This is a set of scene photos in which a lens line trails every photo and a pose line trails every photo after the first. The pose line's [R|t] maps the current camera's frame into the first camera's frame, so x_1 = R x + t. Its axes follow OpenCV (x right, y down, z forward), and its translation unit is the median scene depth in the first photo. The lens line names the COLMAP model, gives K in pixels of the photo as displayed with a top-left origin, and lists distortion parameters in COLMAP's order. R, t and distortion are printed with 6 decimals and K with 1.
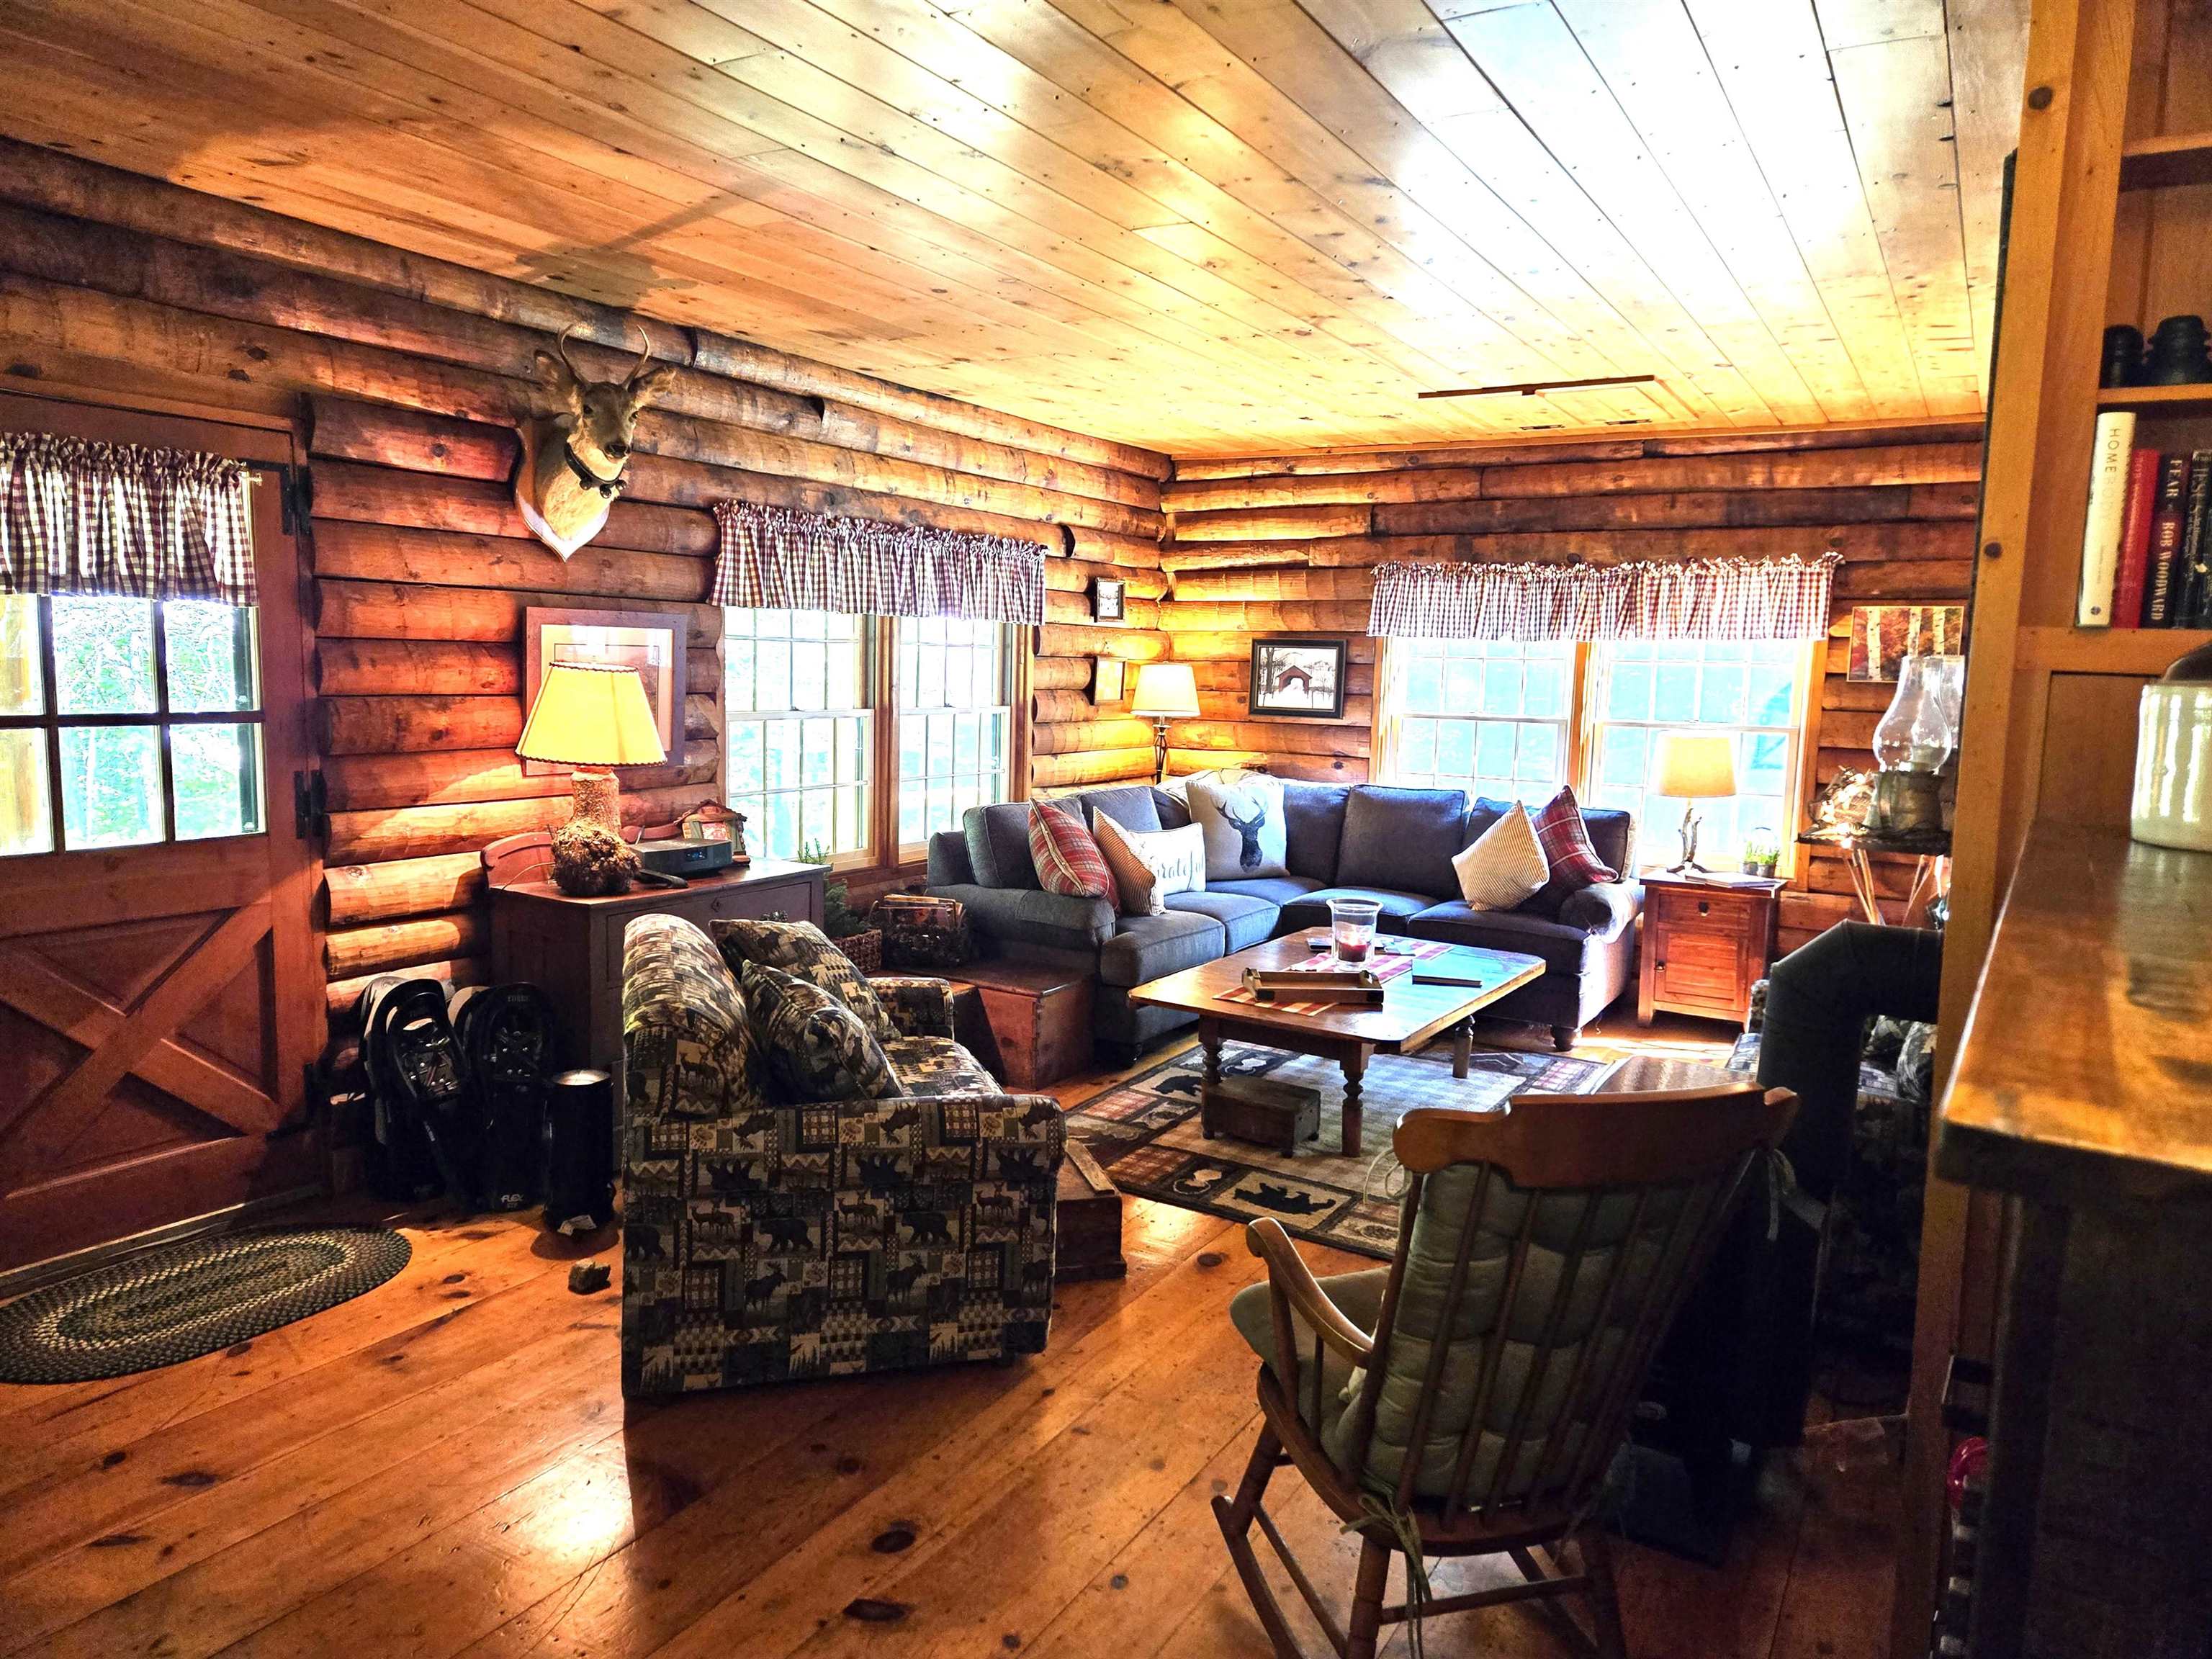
lens RADIAL K [[1482.9, 0, 1096.0], [0, 1482.9, 826.9], [0, 0, 1]] dist [0.076455, -0.051707]
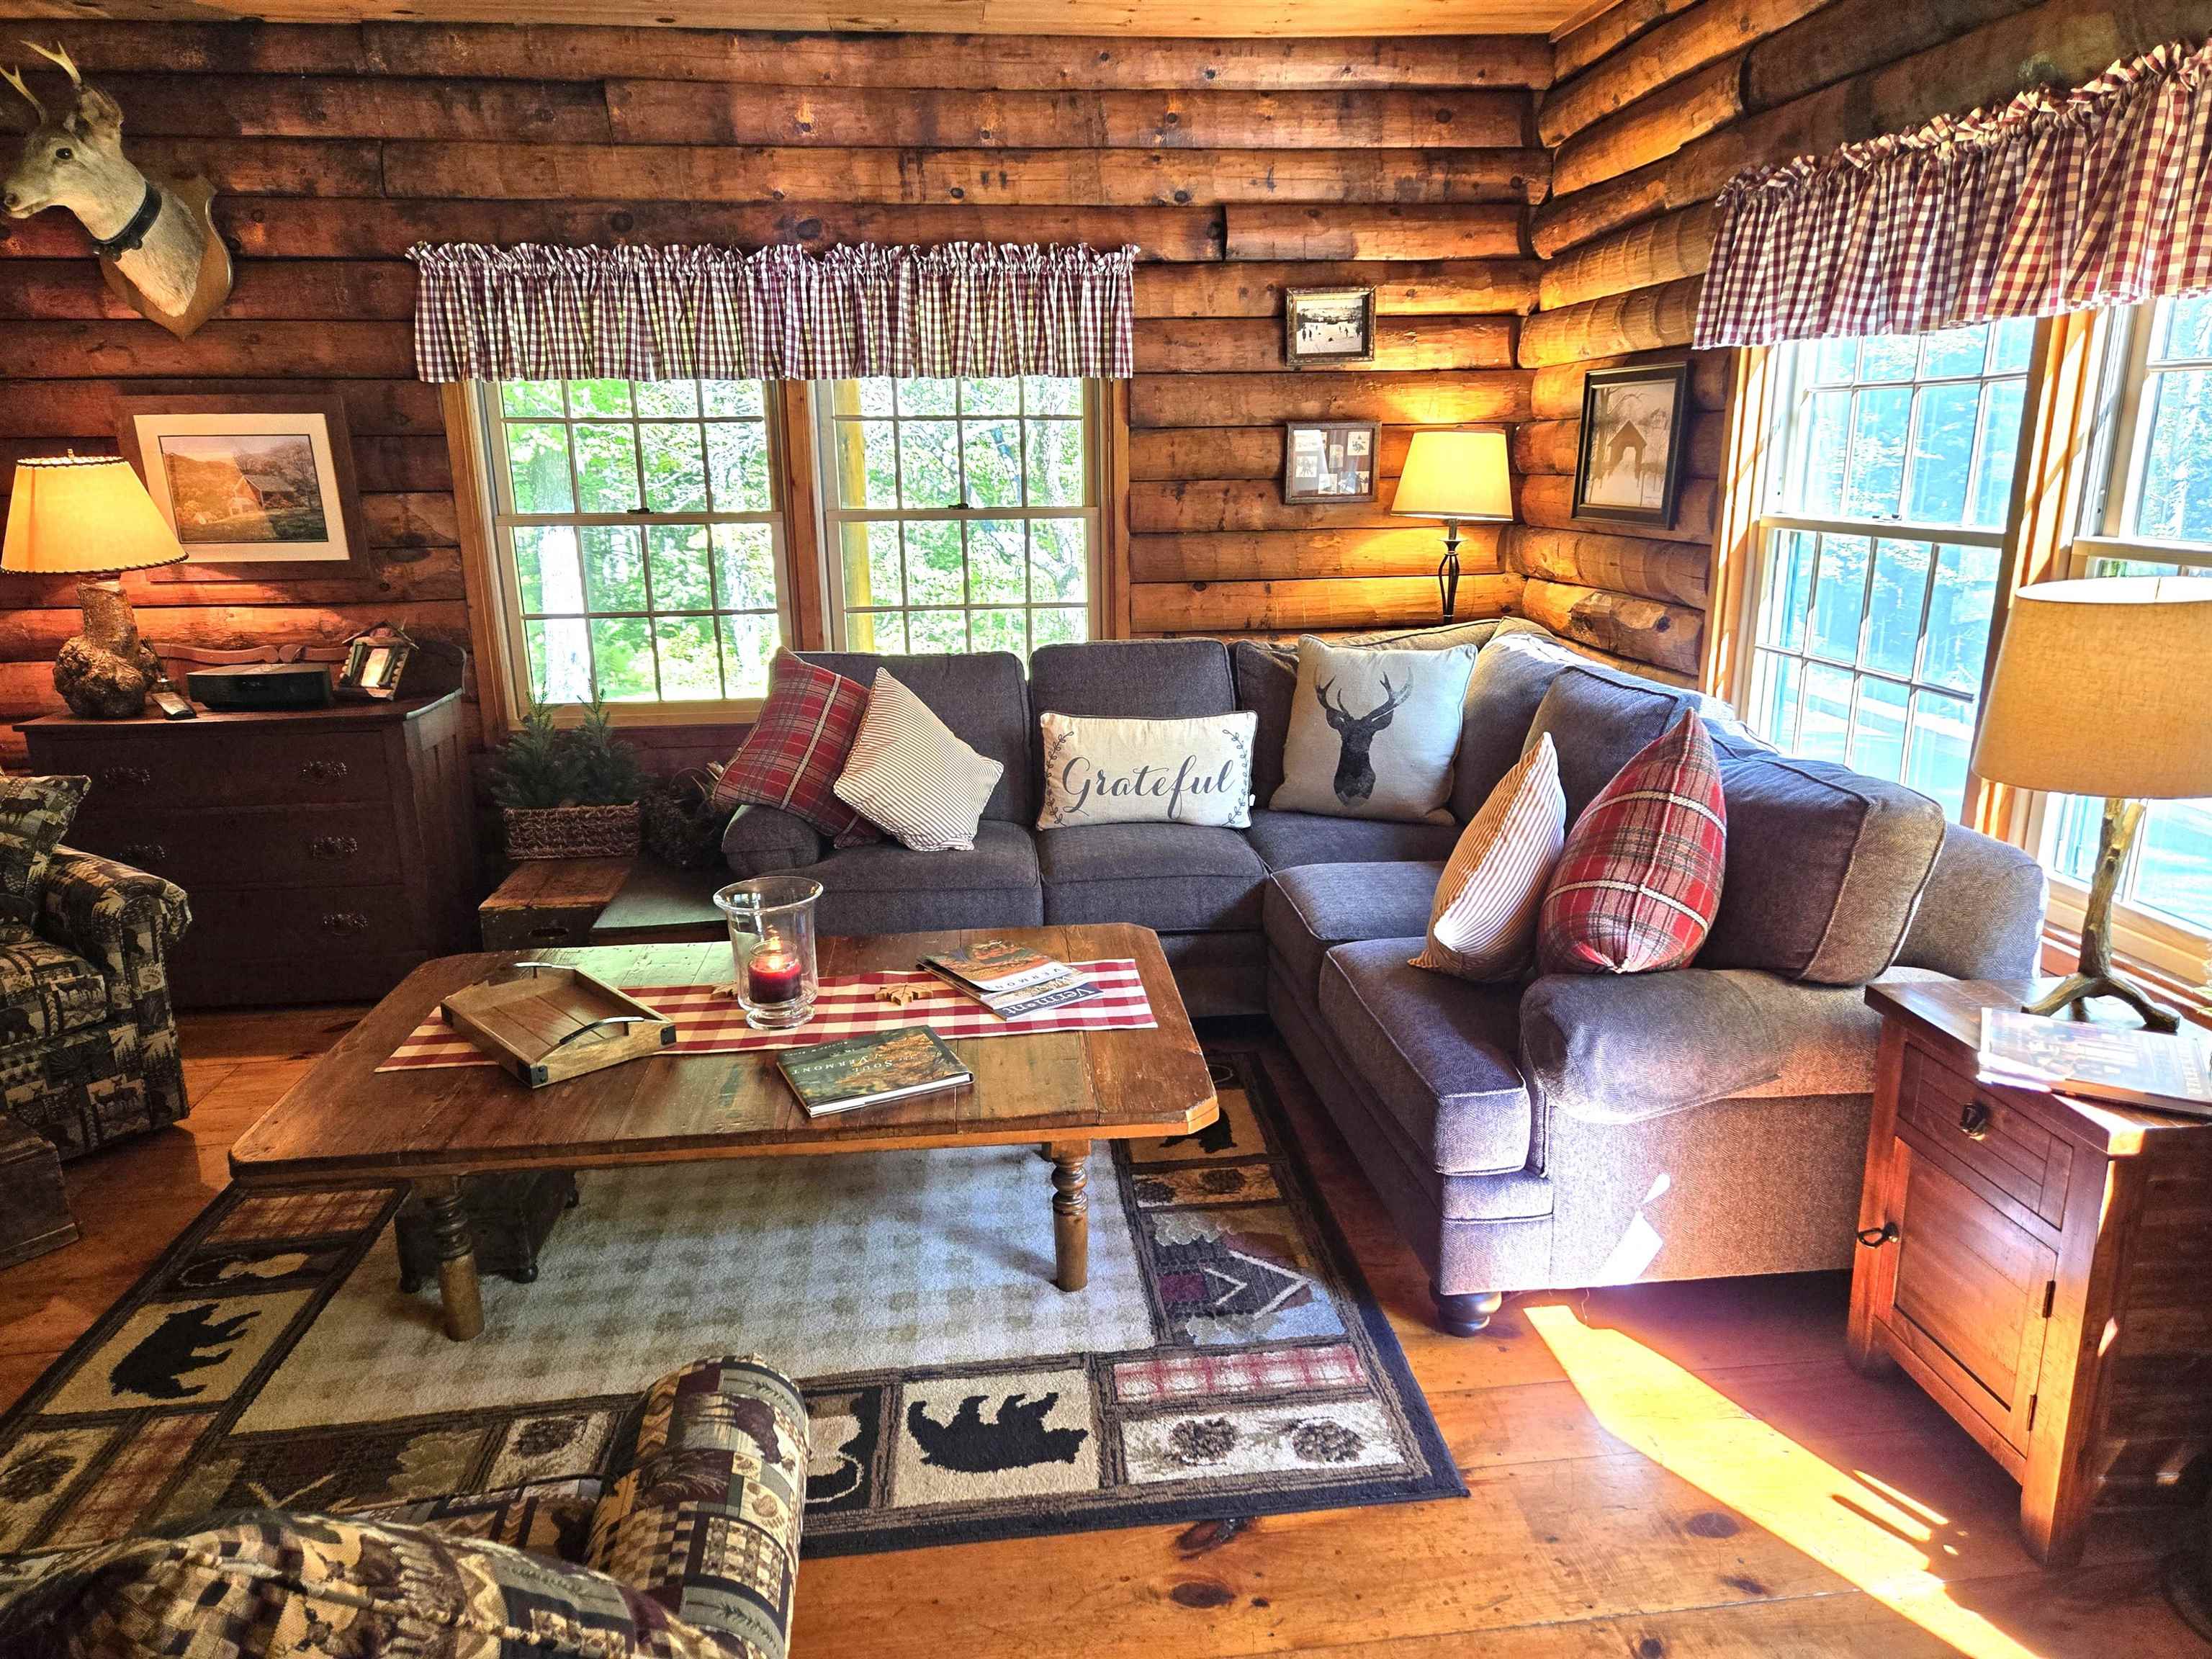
lens RADIAL K [[1482.9, 0, 1109.1], [0, 1482.9, 832.8], [0, 0, 1]] dist [0.076455, -0.051707]
pose [[0.605433, 0.168722, -0.777807, 0.497833], [-0.061094, 0.984240, 0.165946, -0.048885], [0.793548, -0.052950, 0.606200, 0.593122]]
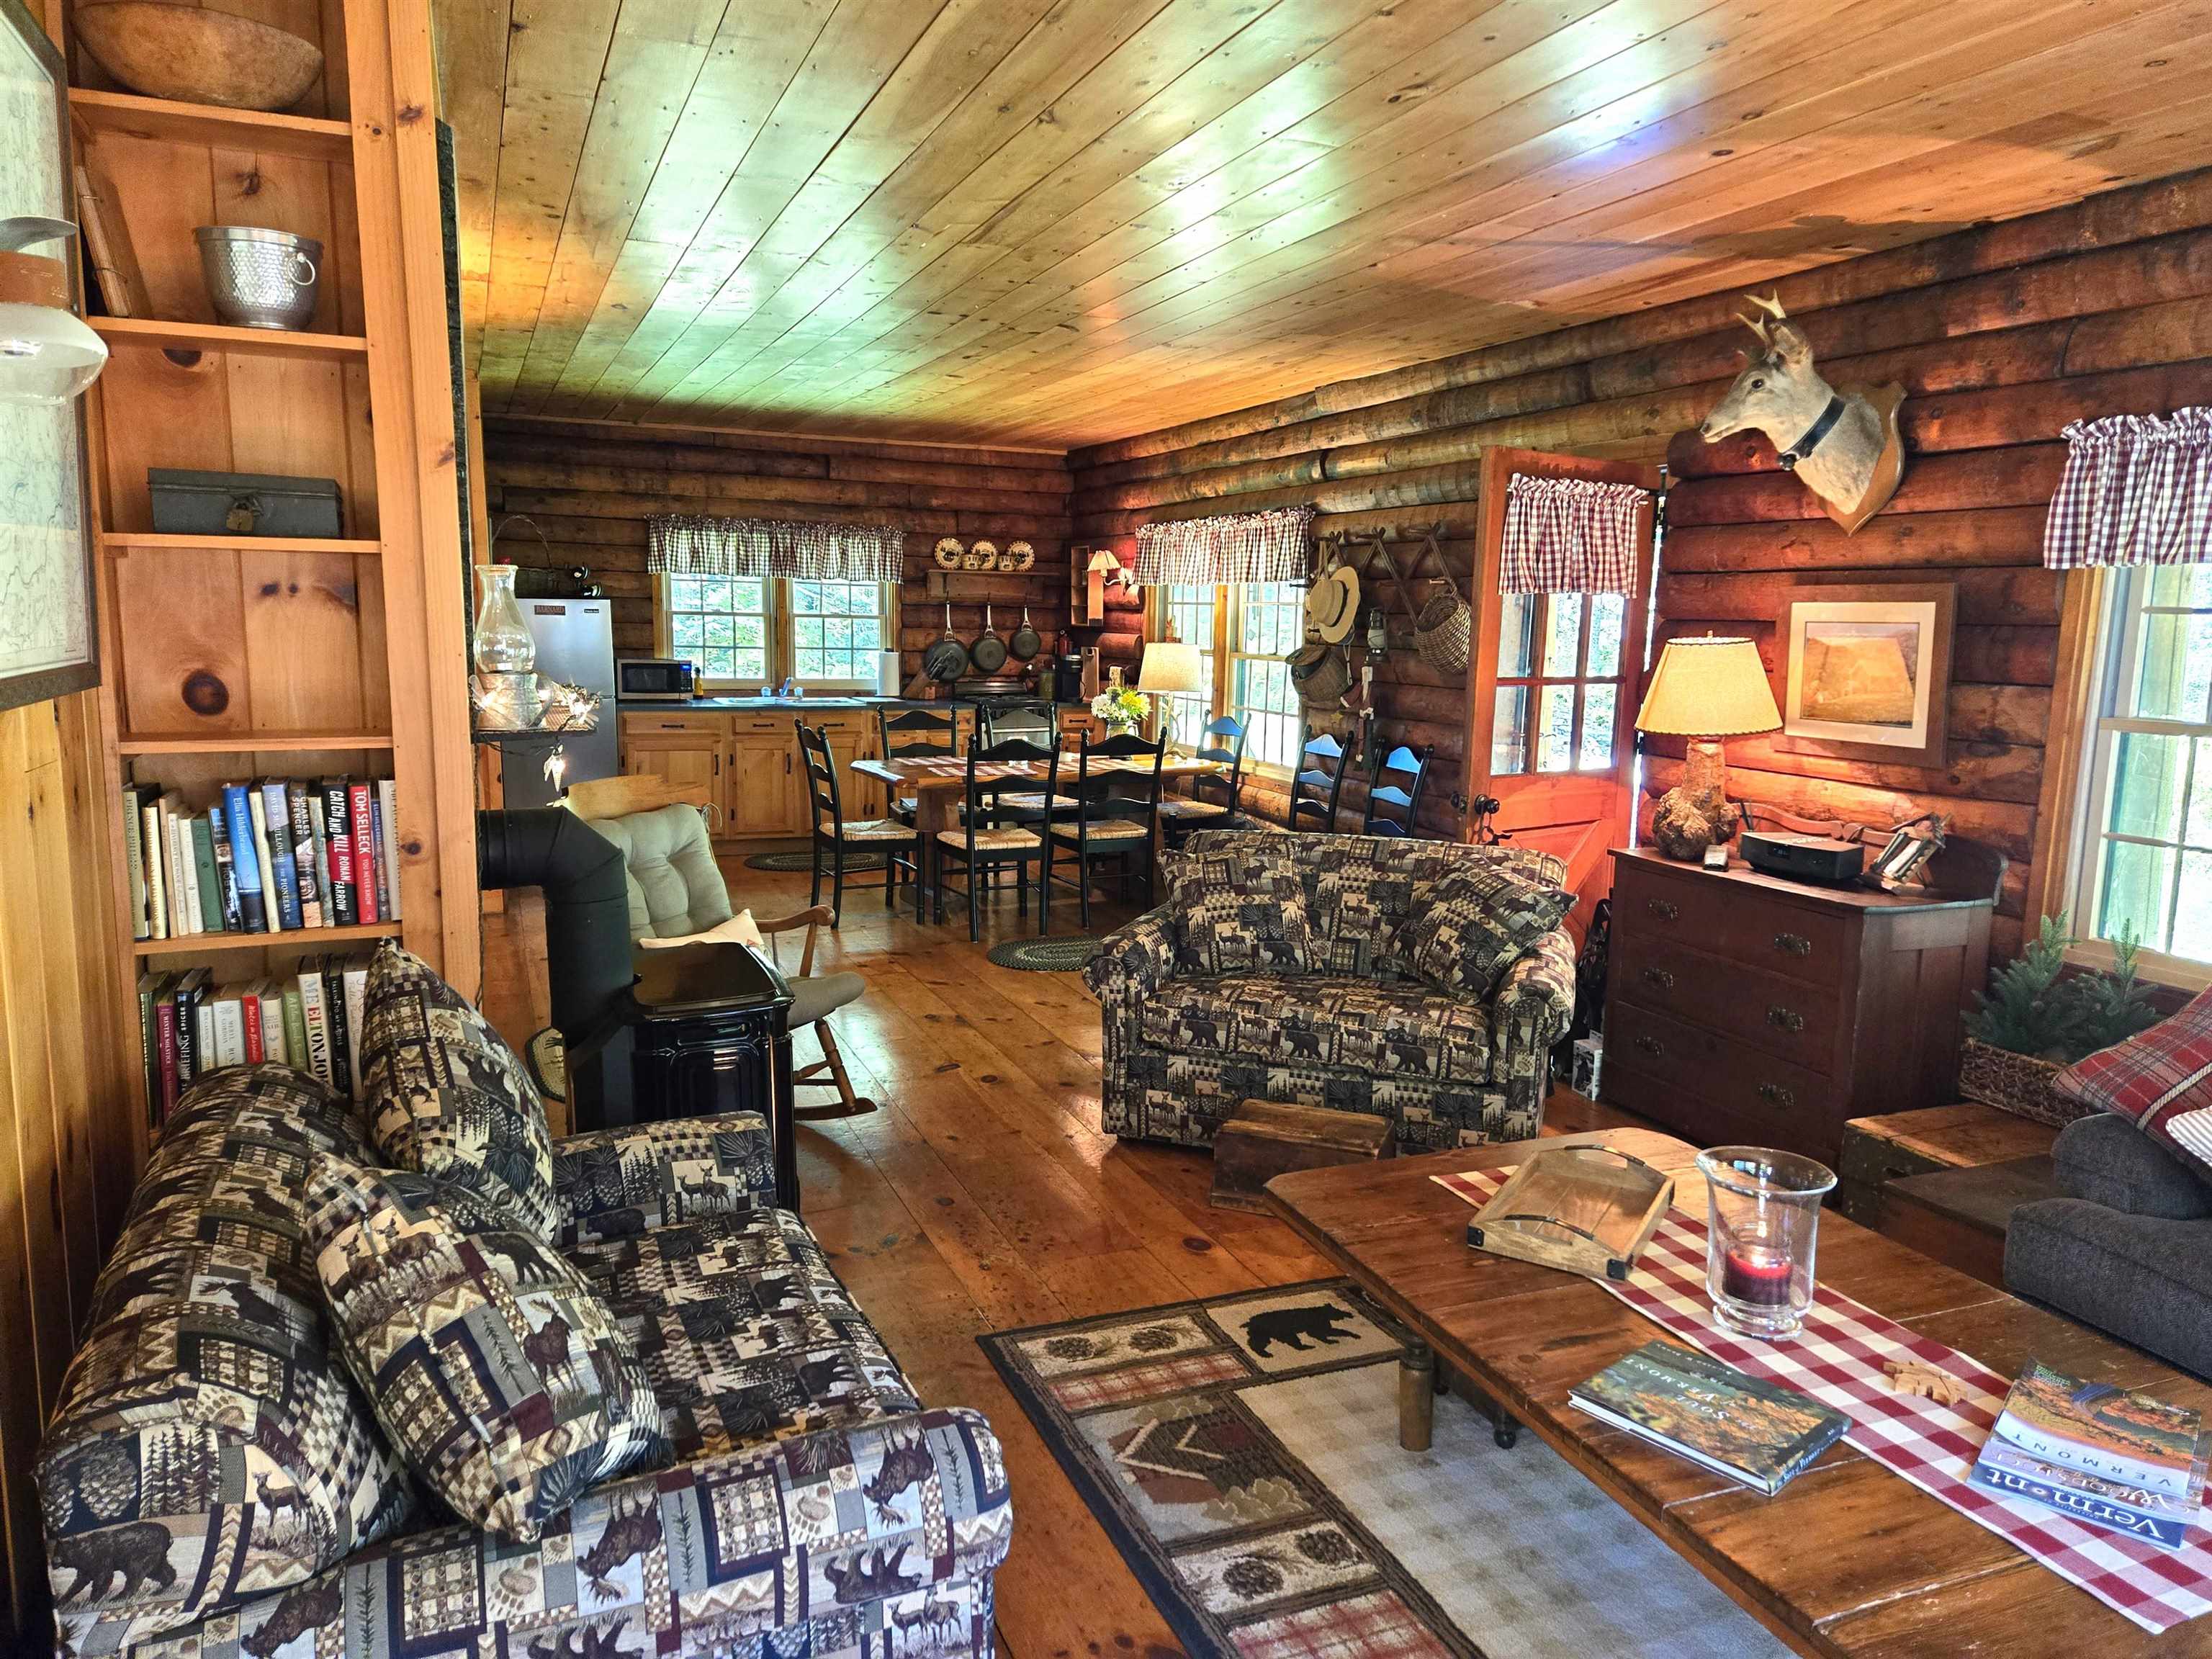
lens RADIAL K [[1482.9, 0, 1107.5], [0, 1482.9, 830.1], [0, 0, 1]] dist [0.076455, -0.051707]
pose [[-0.589619, 0.081936, -0.803514, 0.485000], [-0.129425, 0.972401, 0.194130, -0.081018], [0.797244, 0.218457, -0.562742, 0.818237]]
